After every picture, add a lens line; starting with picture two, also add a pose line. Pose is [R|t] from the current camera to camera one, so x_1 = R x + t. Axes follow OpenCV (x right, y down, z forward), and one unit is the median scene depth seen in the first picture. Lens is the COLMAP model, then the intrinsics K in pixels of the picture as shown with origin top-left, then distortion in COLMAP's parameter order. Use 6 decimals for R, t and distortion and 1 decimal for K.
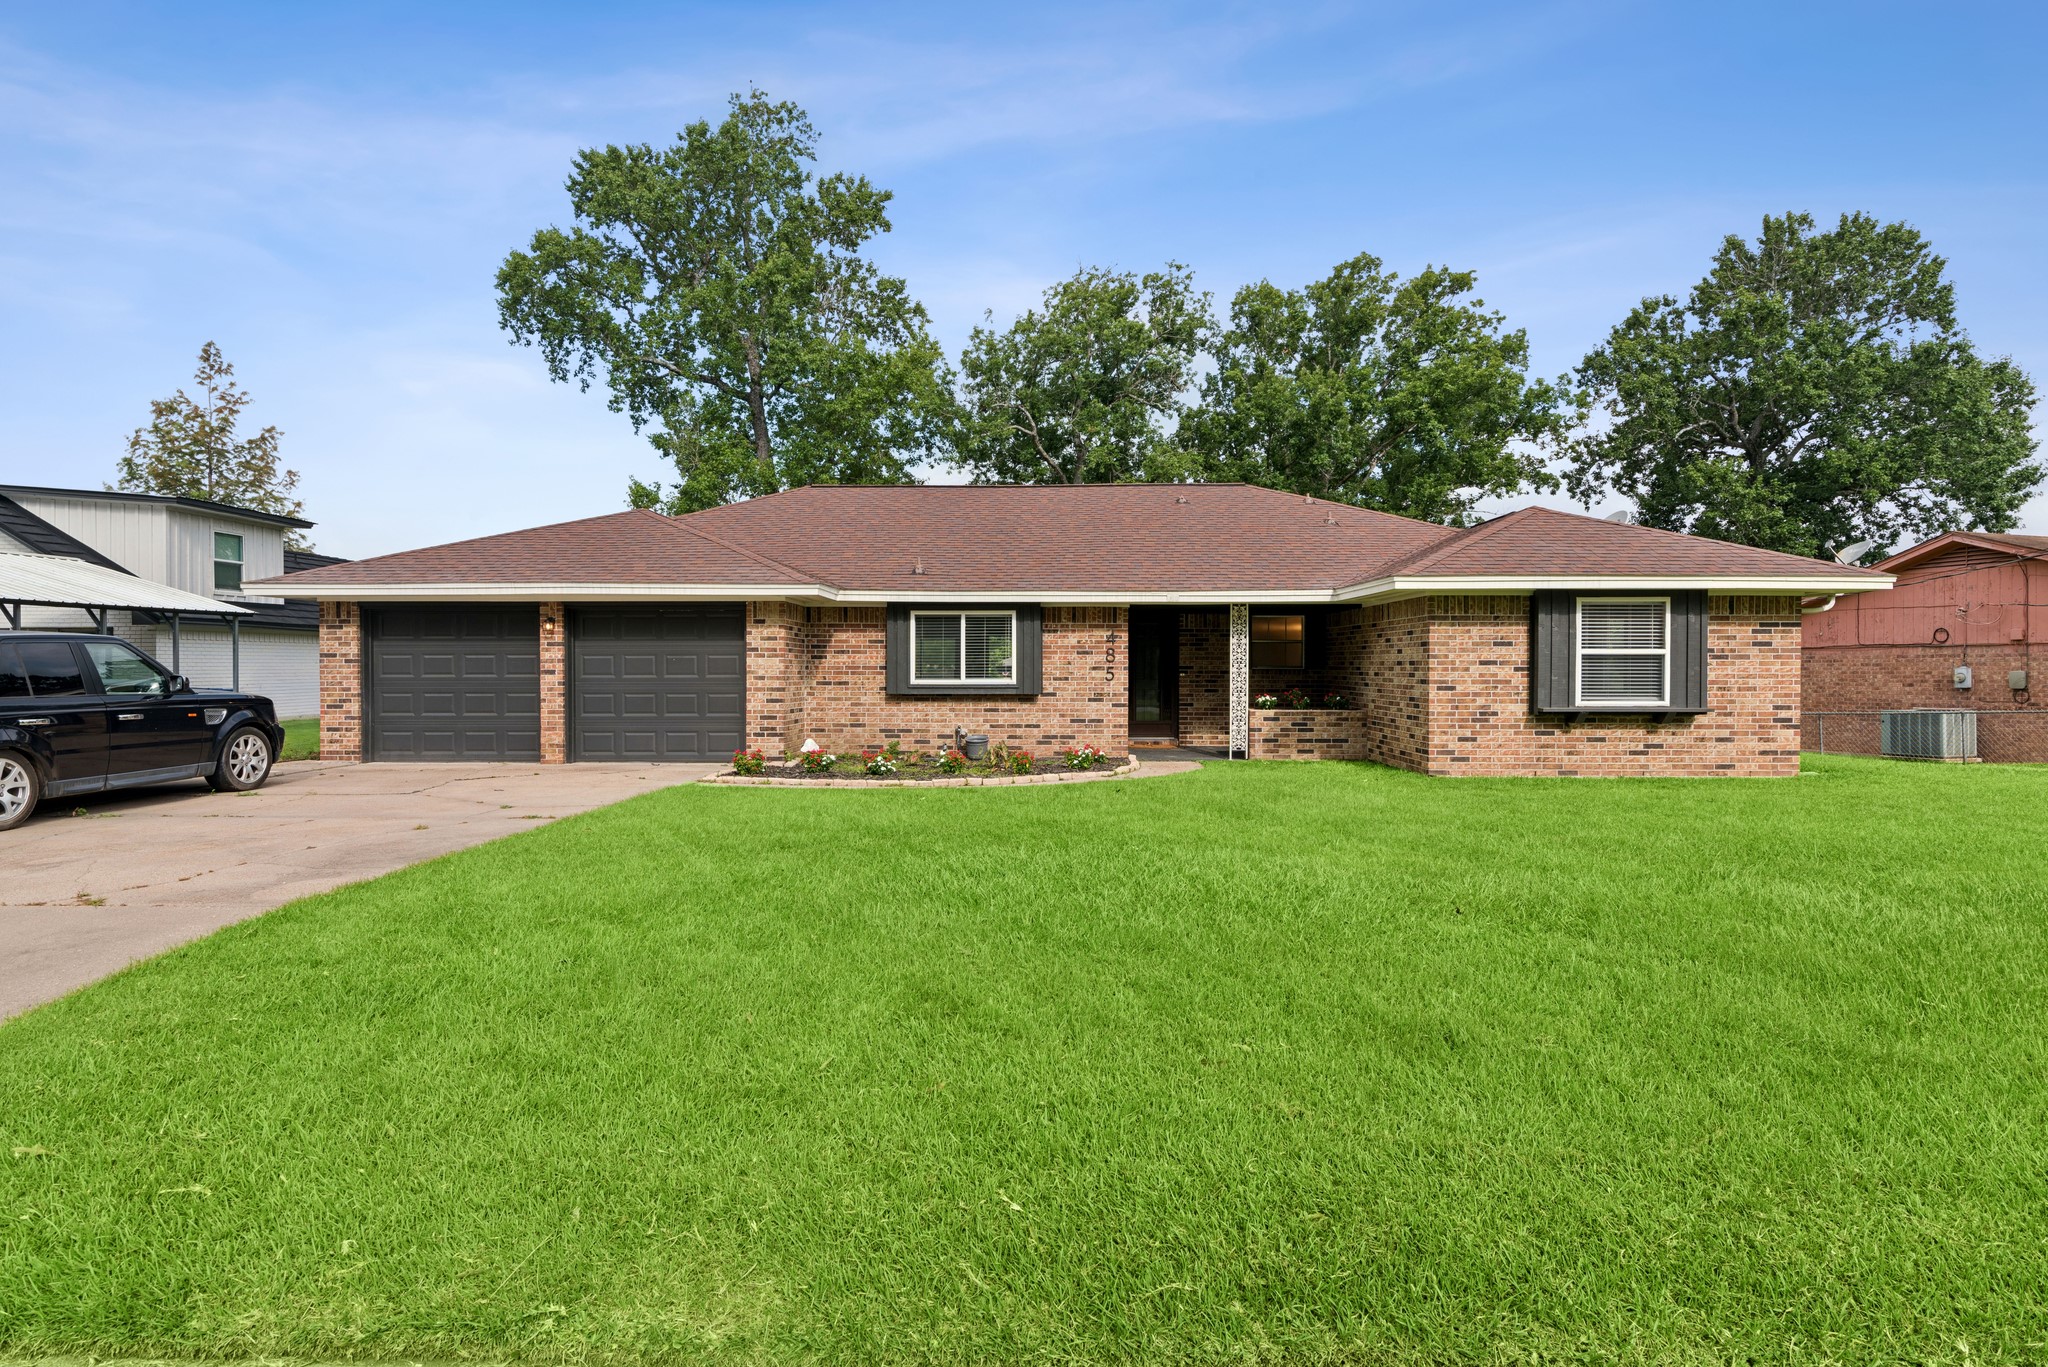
lens RADIAL K [[1127.8, 0, 1024.0], [0, 1127.8, 683.5], [0, 0, 1]] dist [-0.002394, -0.001056]
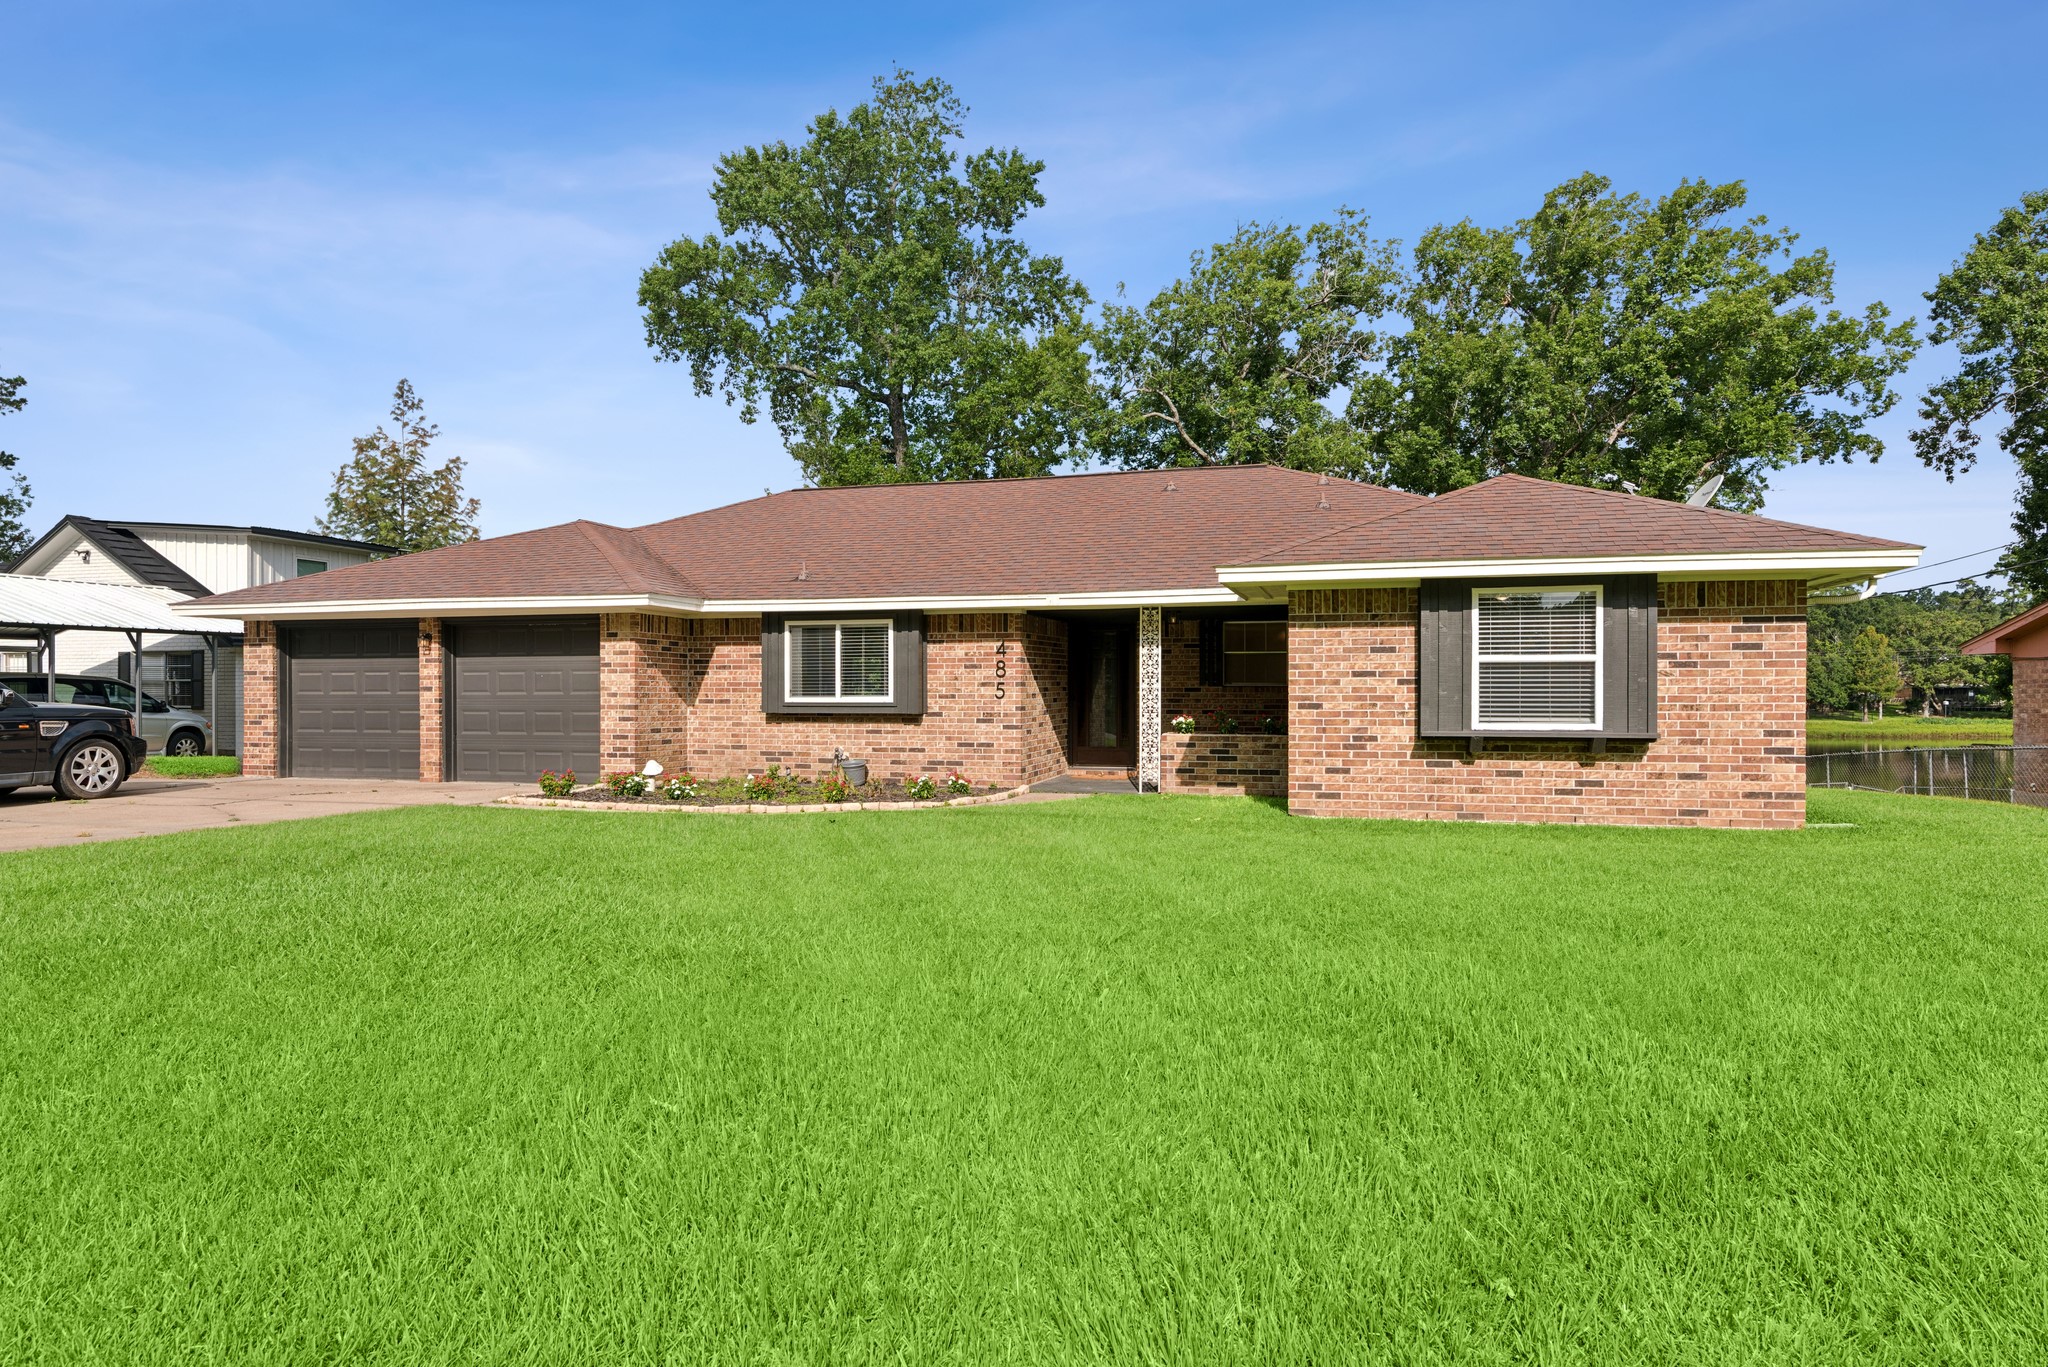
lens RADIAL K [[1264.4, 0, 1024.0], [0, 1264.4, 699.6], [0, 0, 1]] dist [-0.010106, -0.003213]
pose [[0.963777, 0.000656, -0.266710, 0.350065], [-0.003277, 0.999951, -0.009381, 0.007225], [0.266690, 0.009915, 0.963731, 0.071206]]
